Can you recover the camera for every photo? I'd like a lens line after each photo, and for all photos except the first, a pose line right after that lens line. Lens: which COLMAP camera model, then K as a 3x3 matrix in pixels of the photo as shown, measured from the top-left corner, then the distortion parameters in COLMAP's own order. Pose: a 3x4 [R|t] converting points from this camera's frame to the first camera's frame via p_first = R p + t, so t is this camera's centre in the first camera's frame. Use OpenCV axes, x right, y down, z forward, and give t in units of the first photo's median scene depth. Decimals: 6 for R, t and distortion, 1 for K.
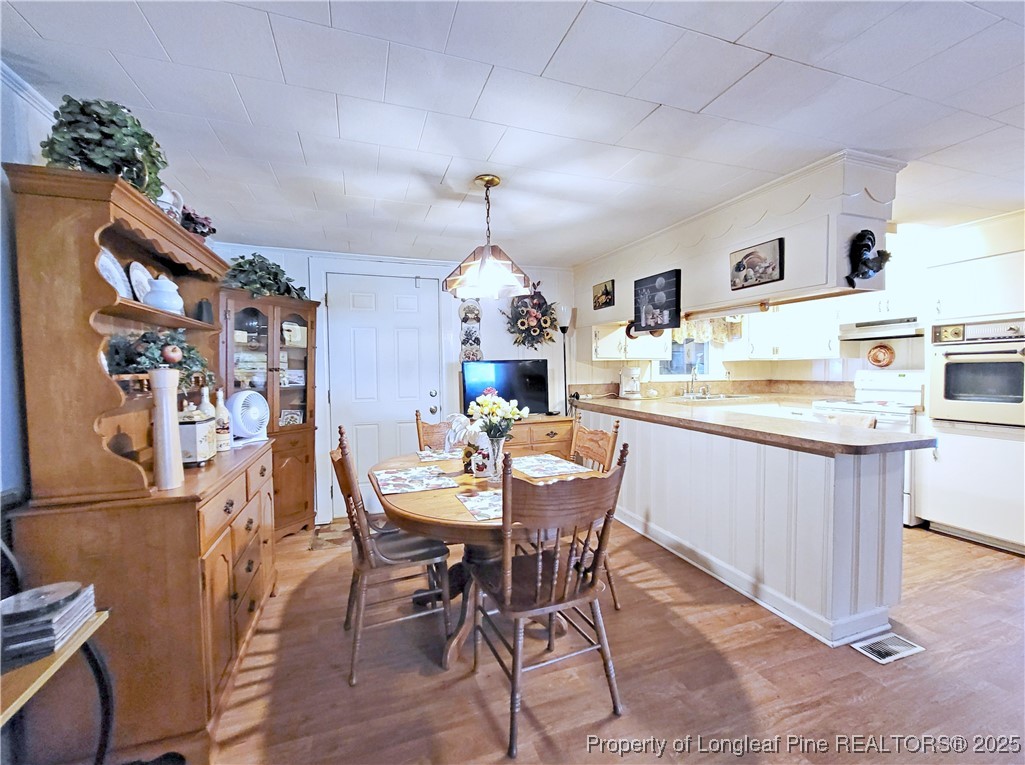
lens RADIAL K [[438.5, 0, 512.2], [0, 438.5, 384.0], [0, 0, 1]] dist [-0.000691, -0.001244]
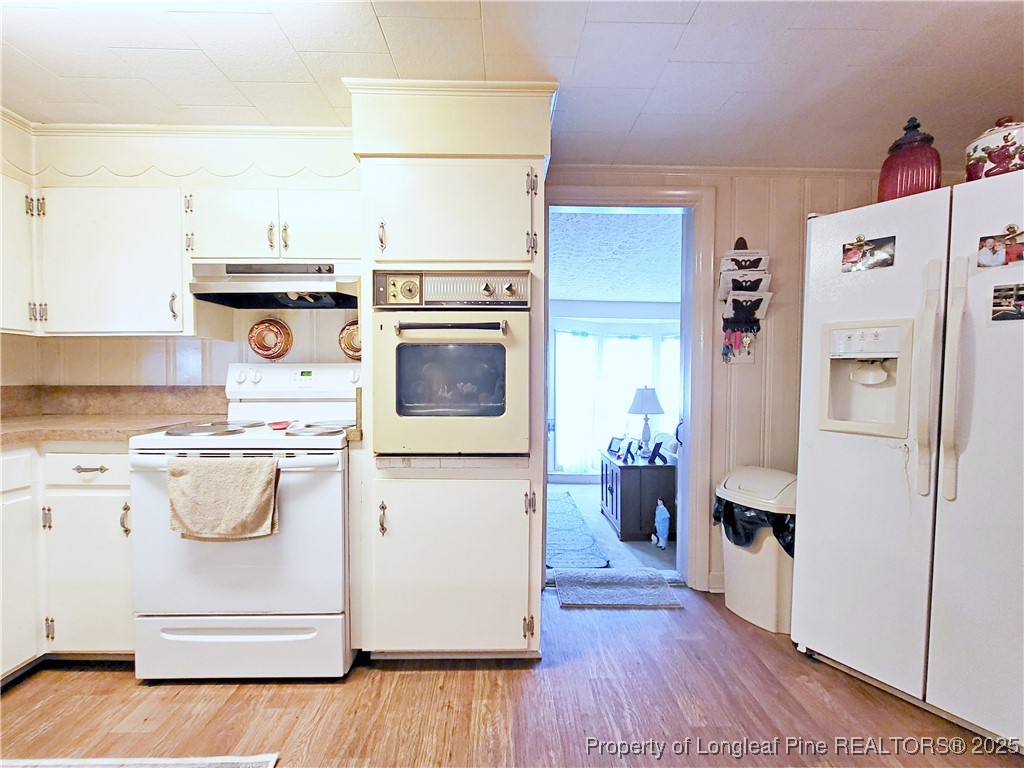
lens RADIAL K [[438.1, 0, 511.7], [0, 438.1, 385.5], [0, 0, 1]] dist [-0.000691, -0.001244]
pose [[0.307448, -0.007371, 0.951536, 0.513781], [0.025596, 0.999672, -0.000526, 0.003606], [-0.951220, 0.024517, 0.307536, 0.678865]]
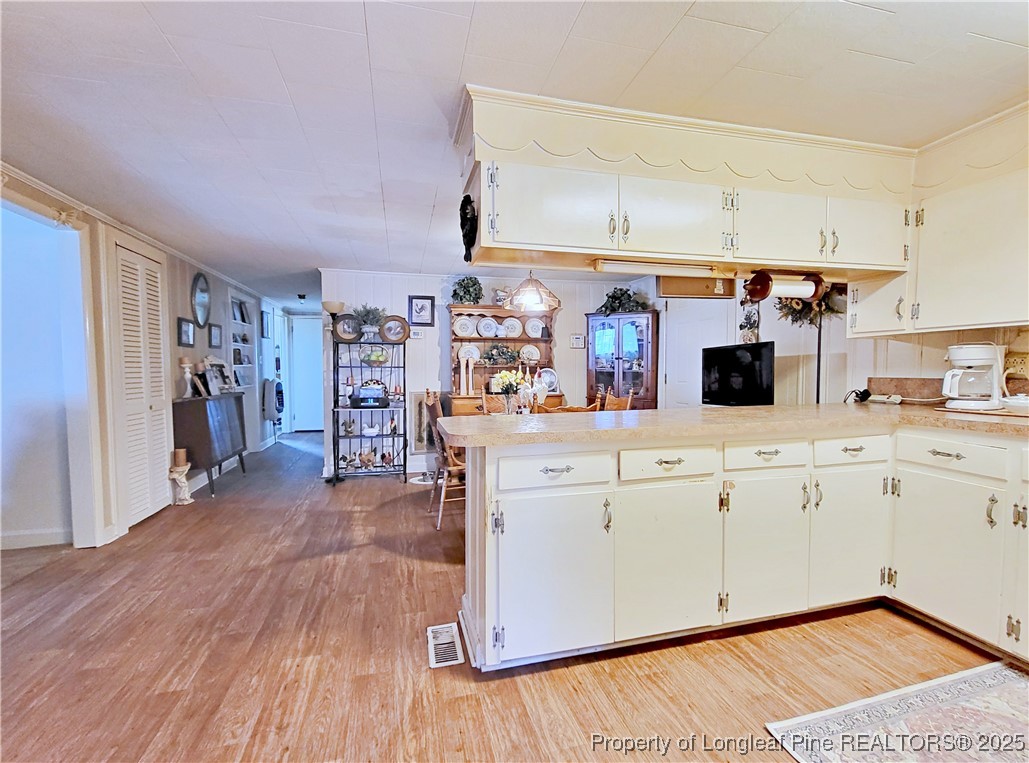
lens RADIAL K [[446.5, 0, 514.5], [0, 446.5, 381.5], [0, 0, 1]] dist [-0.003204, -0.001274]
pose [[-0.081453, 0.036407, -0.996012, 1.068962], [-0.035943, 0.998575, 0.039440, 0.000516], [0.996029, 0.039012, -0.080028, 0.725073]]
